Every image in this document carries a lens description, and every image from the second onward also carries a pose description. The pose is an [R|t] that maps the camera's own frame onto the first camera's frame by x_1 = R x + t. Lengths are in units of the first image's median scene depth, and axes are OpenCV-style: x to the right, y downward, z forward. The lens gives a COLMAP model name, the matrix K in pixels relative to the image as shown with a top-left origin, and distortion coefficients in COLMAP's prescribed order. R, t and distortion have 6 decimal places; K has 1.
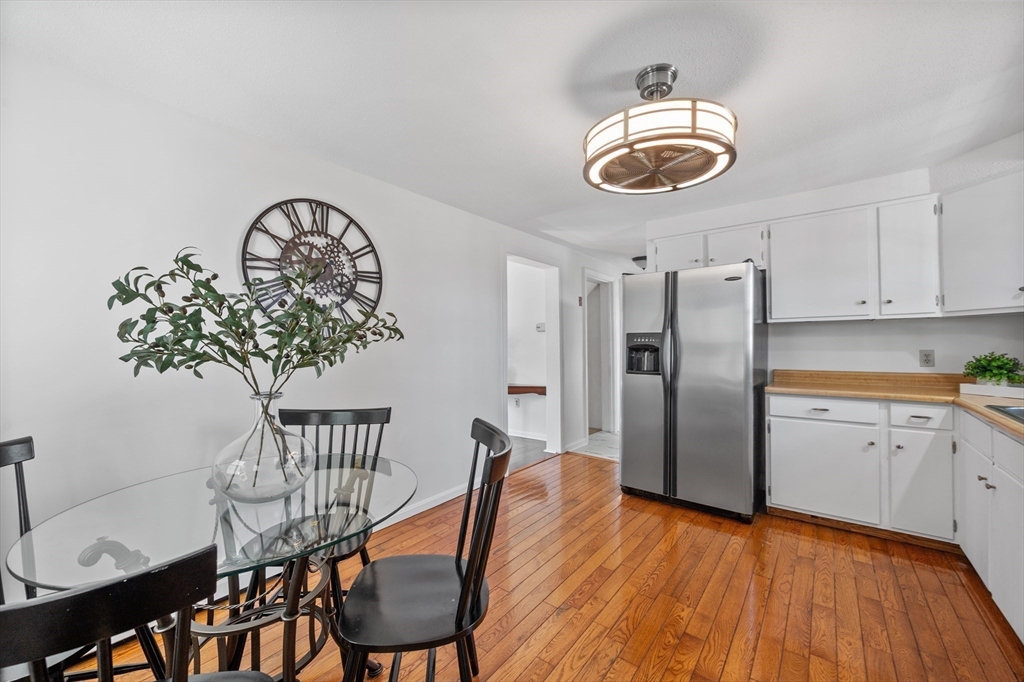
lens RADIAL K [[404.6, 0, 507.1], [0, 404.6, 341.1], [0, 0, 1]] dist [0.001334, -0.000606]
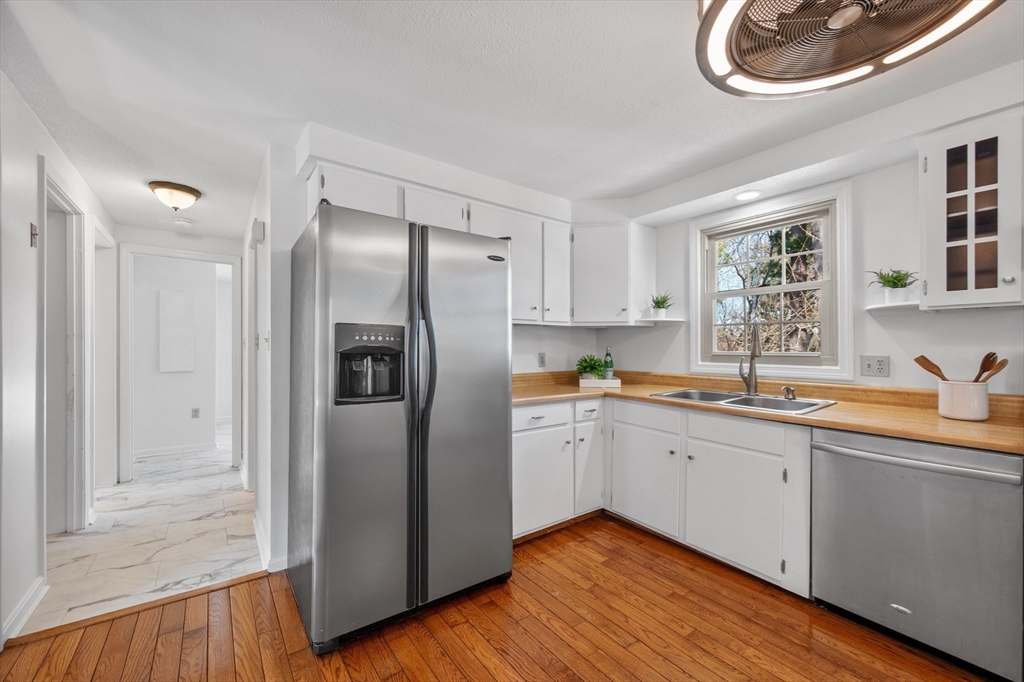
lens RADIAL K [[404.6, 0, 505.4], [0, 404.6, 344.7], [0, 0, 1]] dist [0.001334, -0.000606]
pose [[0.259815, 0.012255, 0.965581, -0.161878], [-0.014997, 0.999850, -0.008654, 0.010261], [-0.965542, -0.012232, 0.259959, 0.861563]]
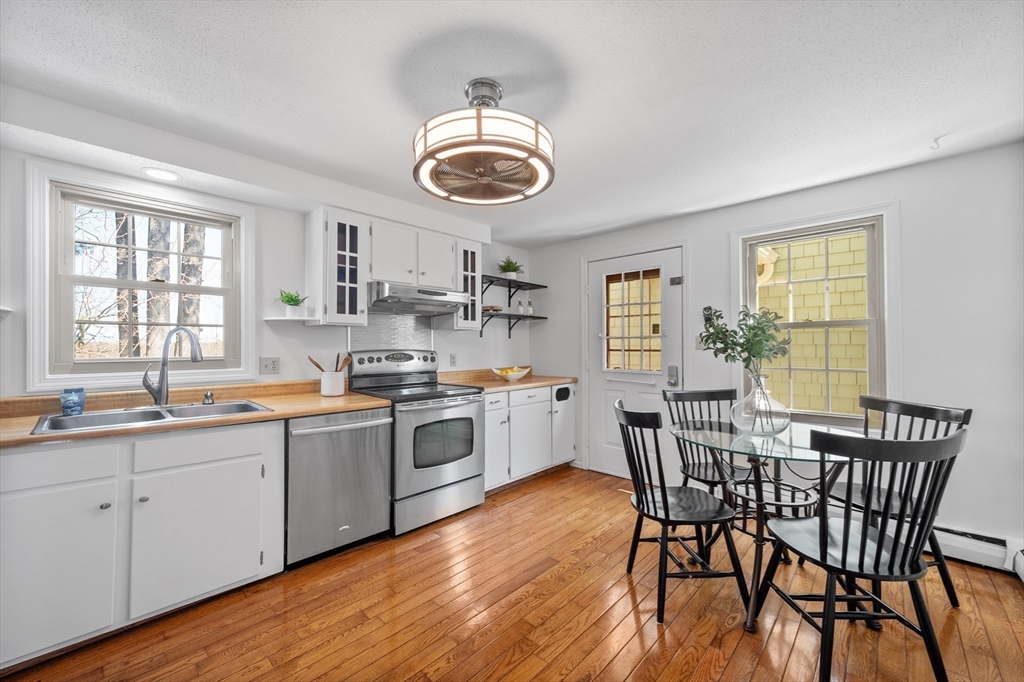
lens RADIAL K [[404.6, 0, 517.7], [0, 404.6, 343.0], [0, 0, 1]] dist [0.001334, -0.000606]
pose [[-0.997160, 0.014846, 0.073840, 0.143304], [0.013276, 0.999676, -0.021707, 0.008553], [-0.074138, -0.020665, -0.997034, 1.333147]]
